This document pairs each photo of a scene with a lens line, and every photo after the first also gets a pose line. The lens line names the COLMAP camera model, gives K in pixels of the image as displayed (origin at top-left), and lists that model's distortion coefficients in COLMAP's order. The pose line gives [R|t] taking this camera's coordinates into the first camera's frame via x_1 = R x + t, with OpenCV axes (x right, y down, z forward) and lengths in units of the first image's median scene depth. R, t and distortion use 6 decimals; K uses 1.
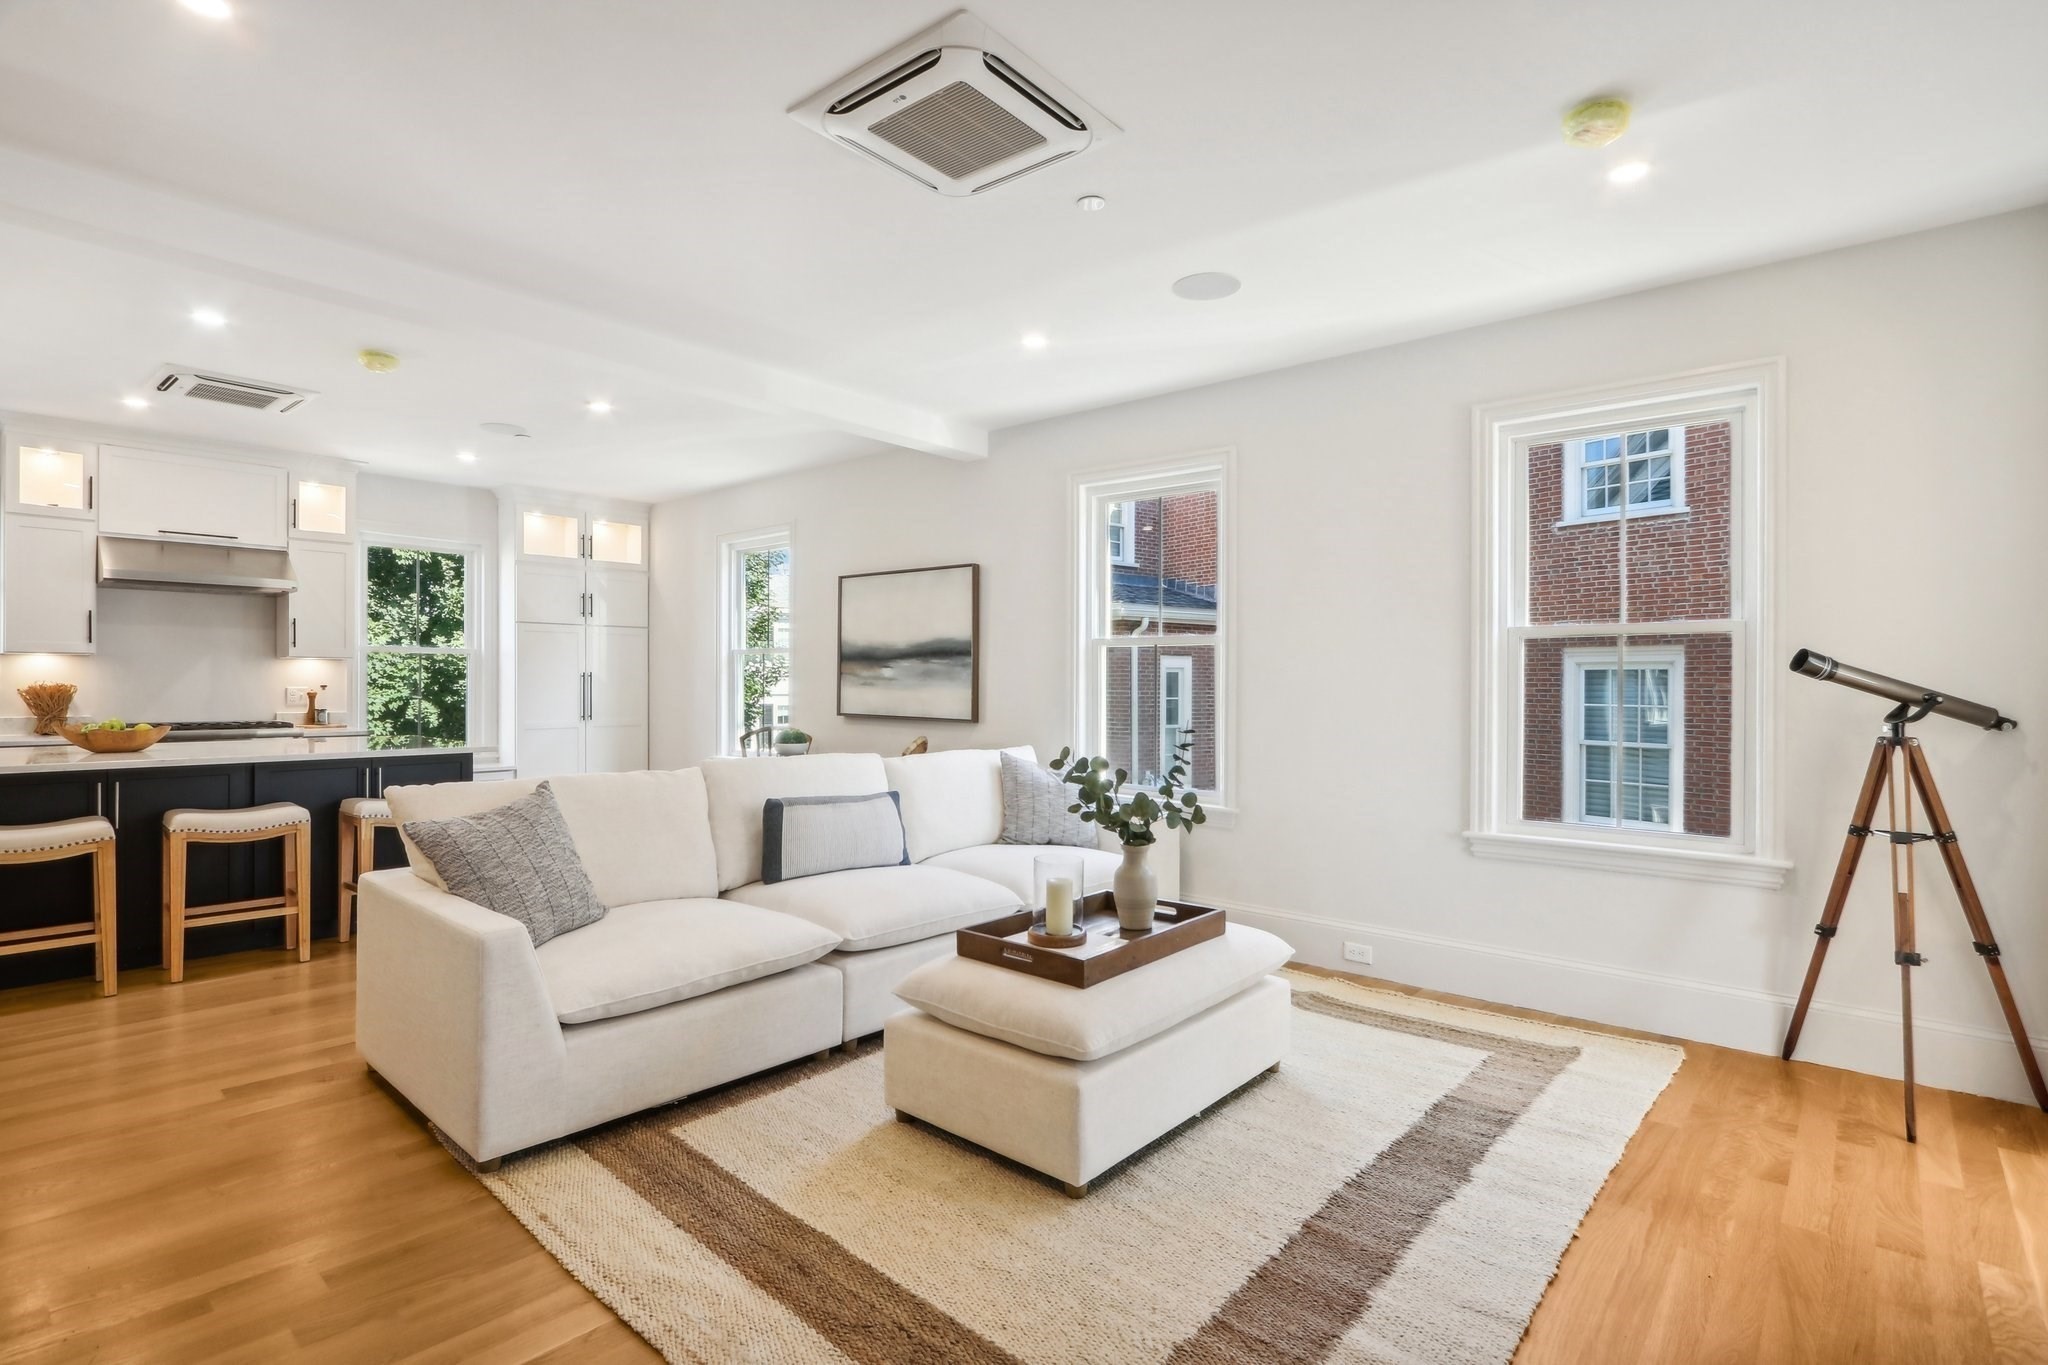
lens RADIAL K [[986.8, 0, 1037.8], [0, 986.8, 684.4], [0, 0, 1]] dist [-0.019688, -0.000458]
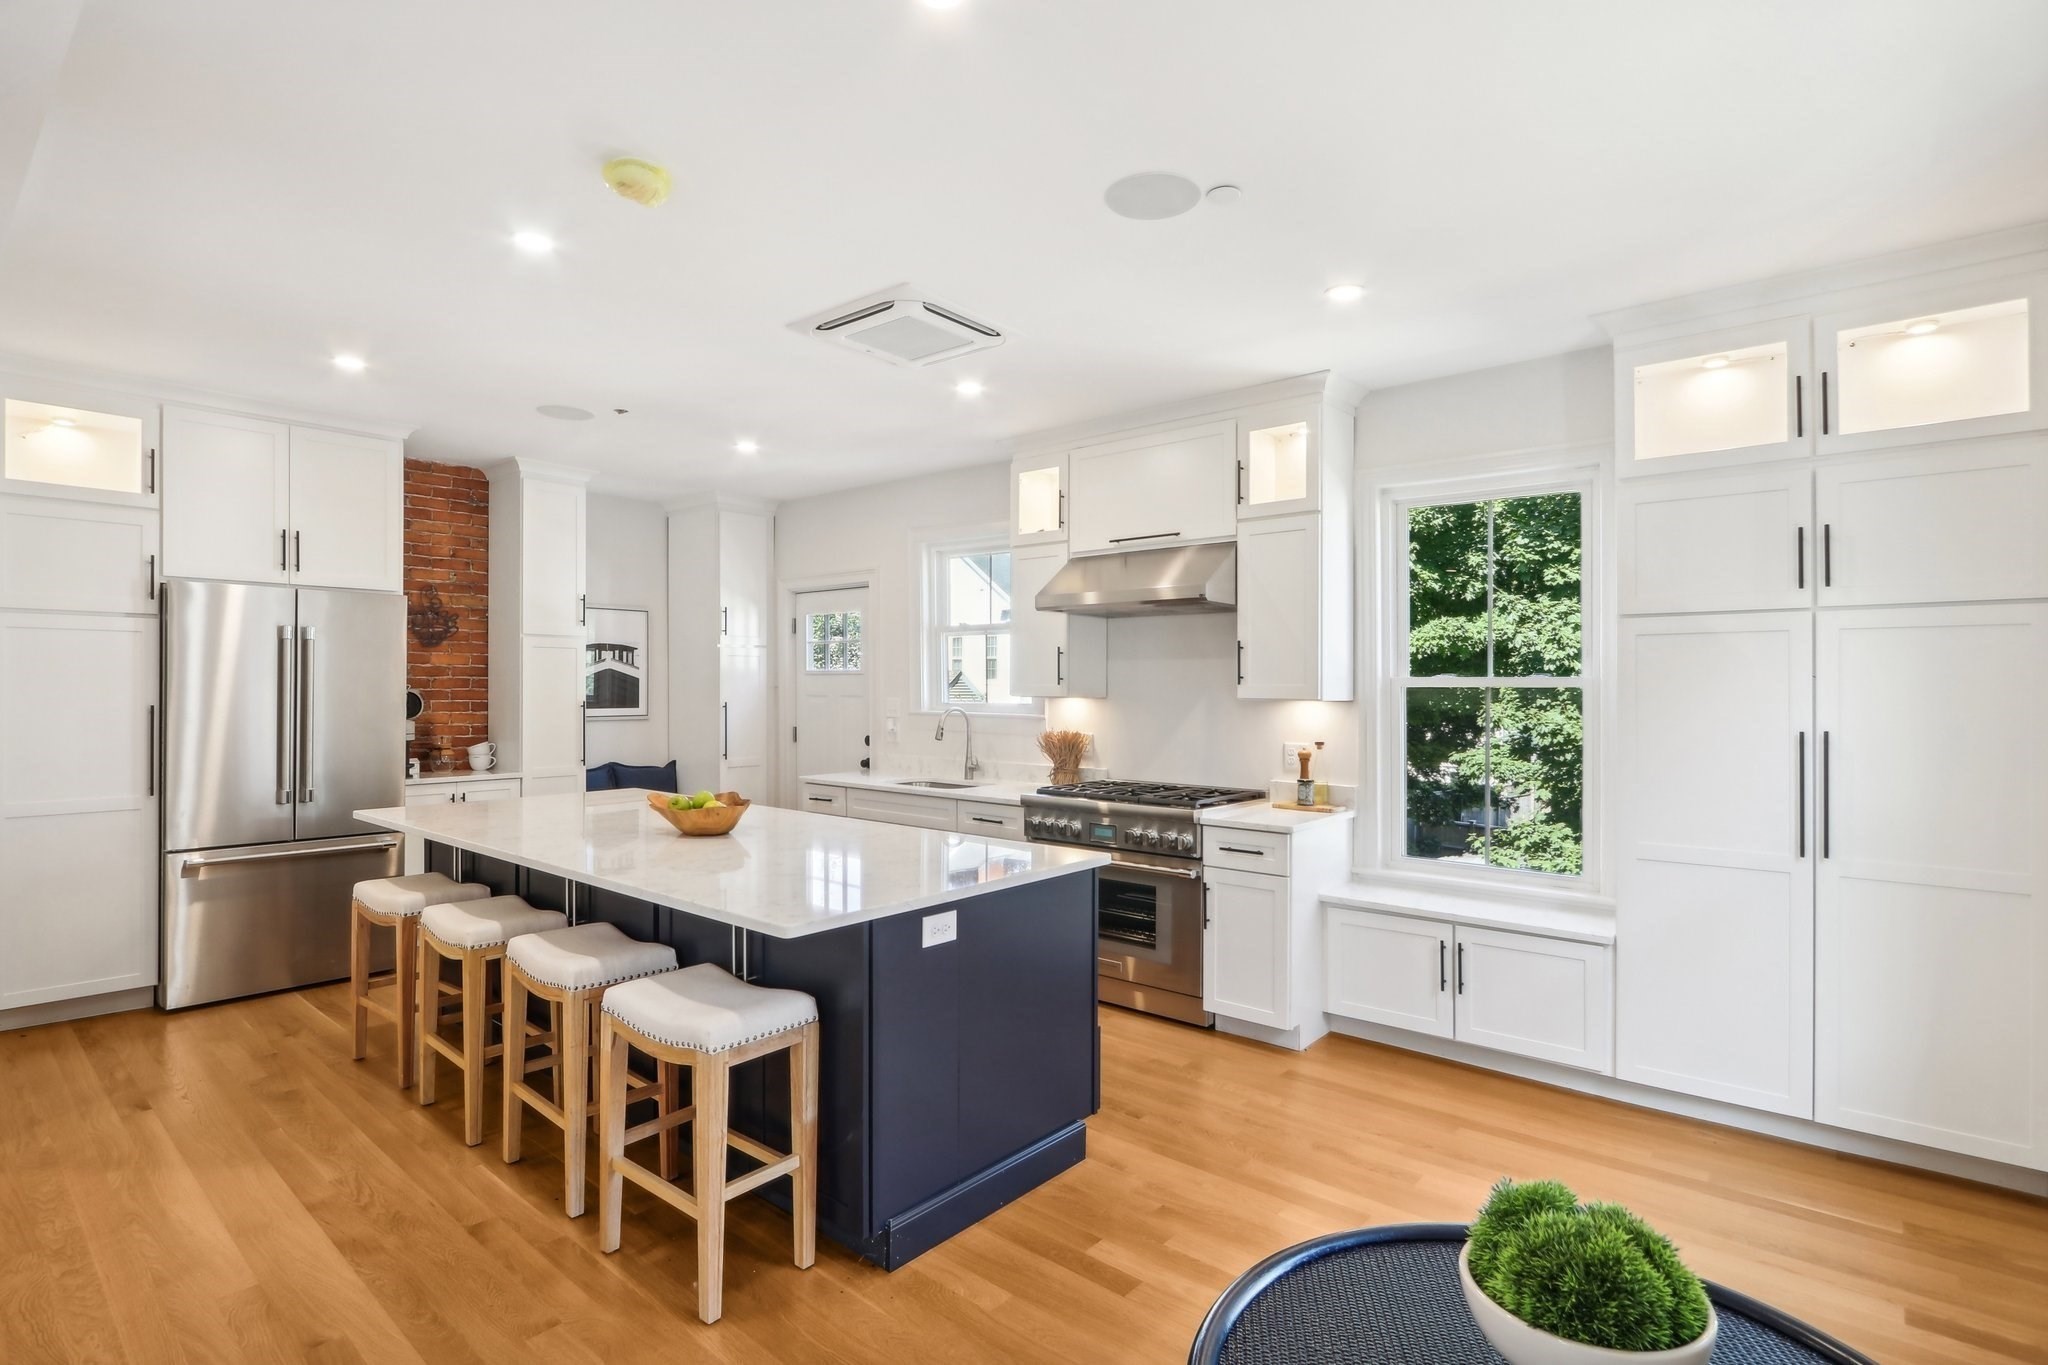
lens RADIAL K [[986.8, 0, 1014.9], [0, 986.8, 677.2], [0, 0, 1]] dist [-0.019688, -0.000458]
pose [[0.004330, -0.016858, -0.999849, -0.095585], [-0.008063, 0.999825, -0.016892, -0.029672], [0.999958, 0.008134, 0.004193, 0.824452]]
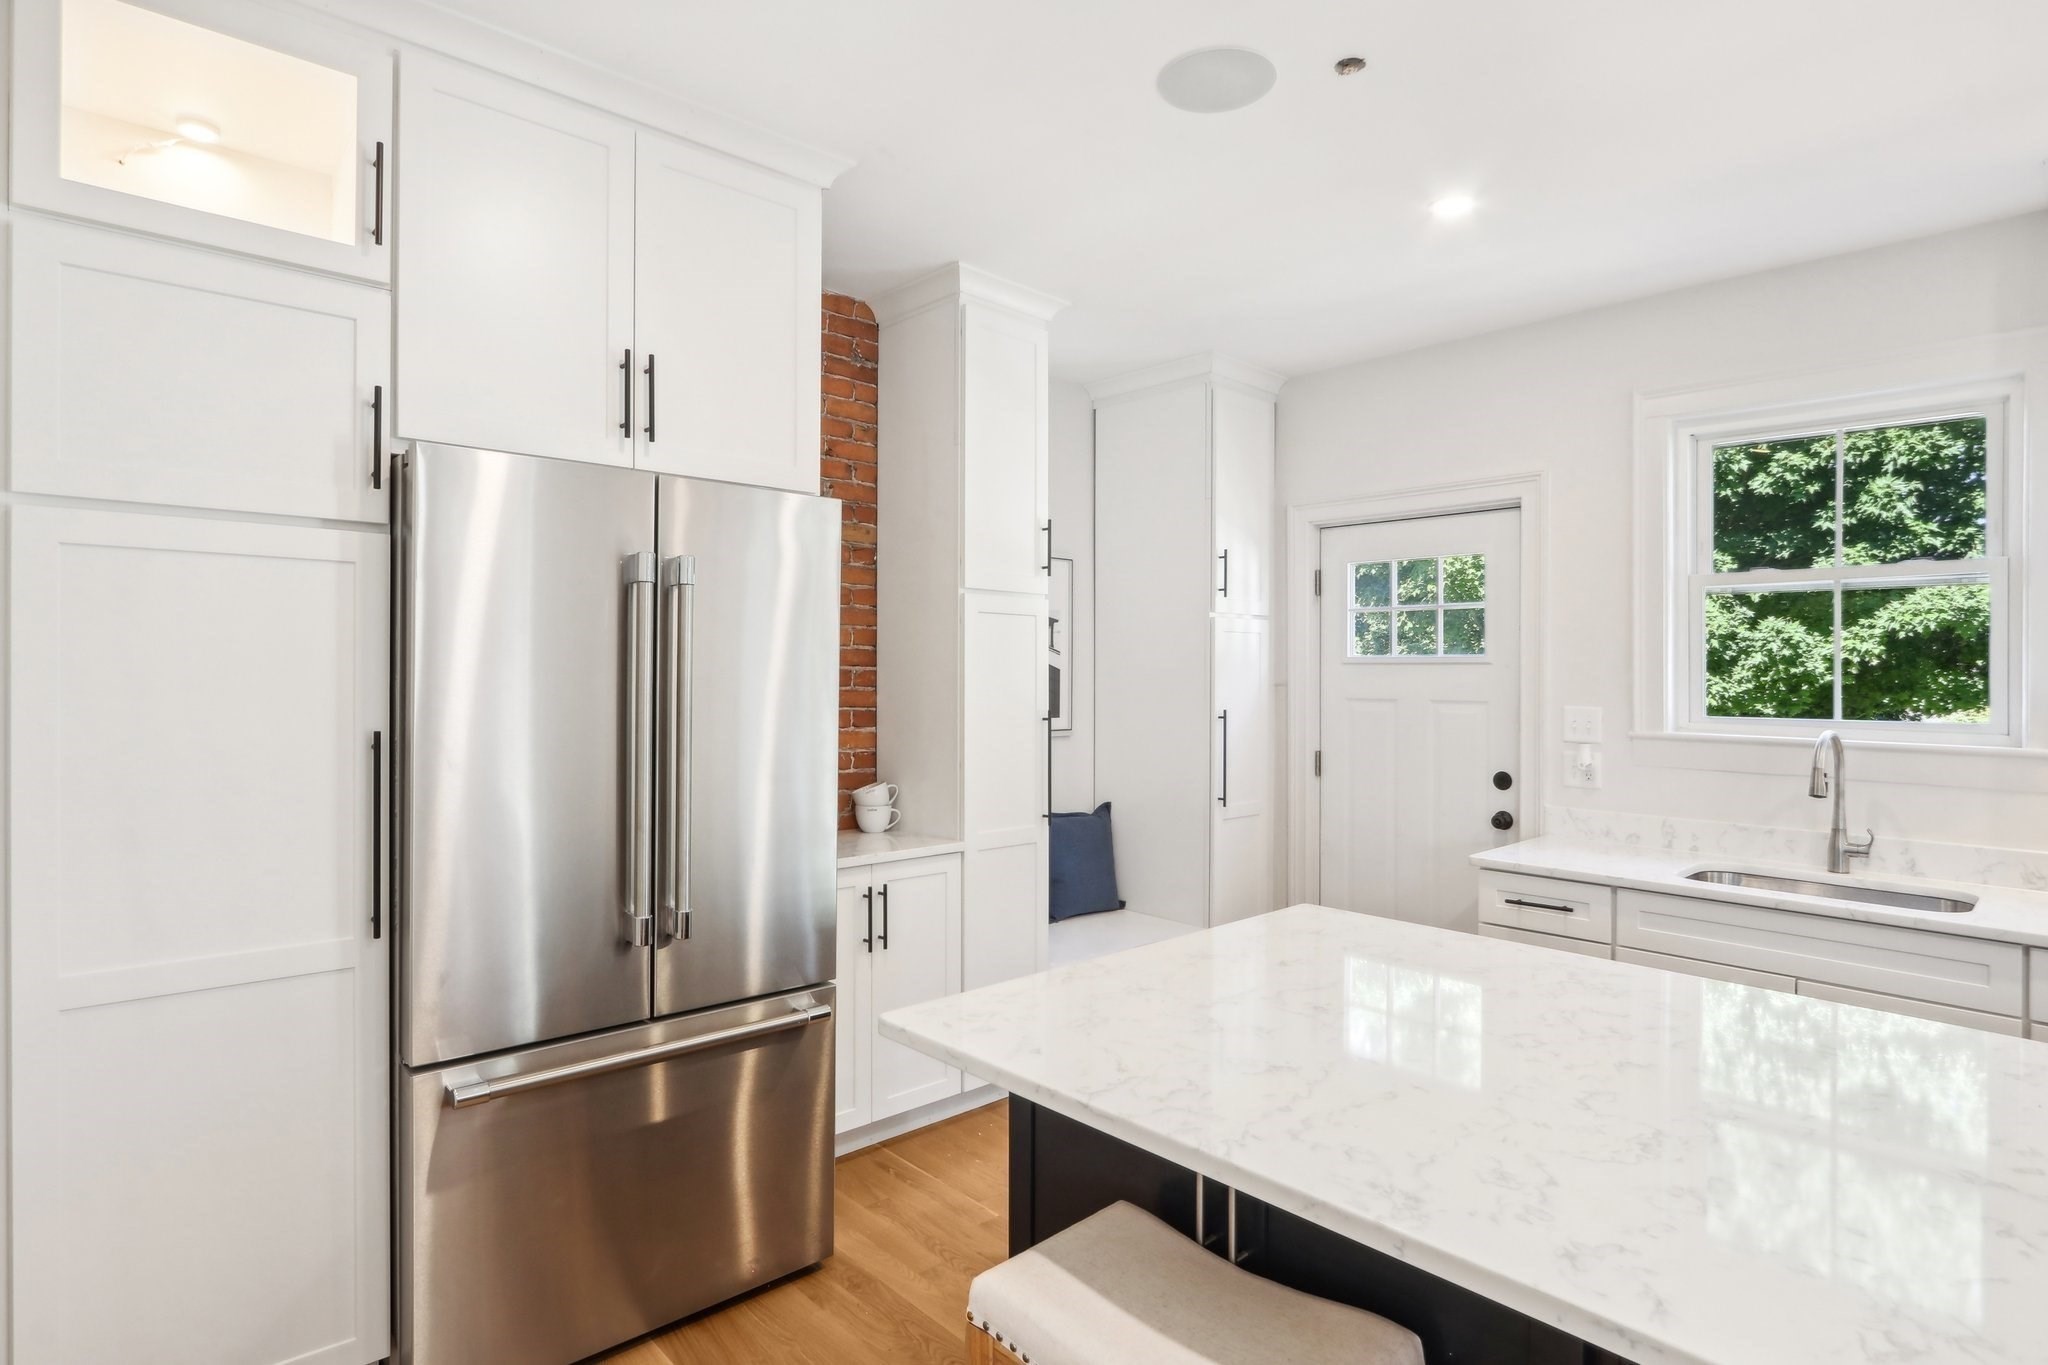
lens RADIAL K [[1054.9, 0, 1008.9], [0, 1054.9, 665.4], [0, 0, 1]] dist [-0.014155, 0.005596]
pose [[-0.119276, -0.017124, -0.992713, -0.456403], [-0.013083, 0.999792, -0.015674, -0.033880], [0.992775, 0.011118, -0.119475, 0.478244]]
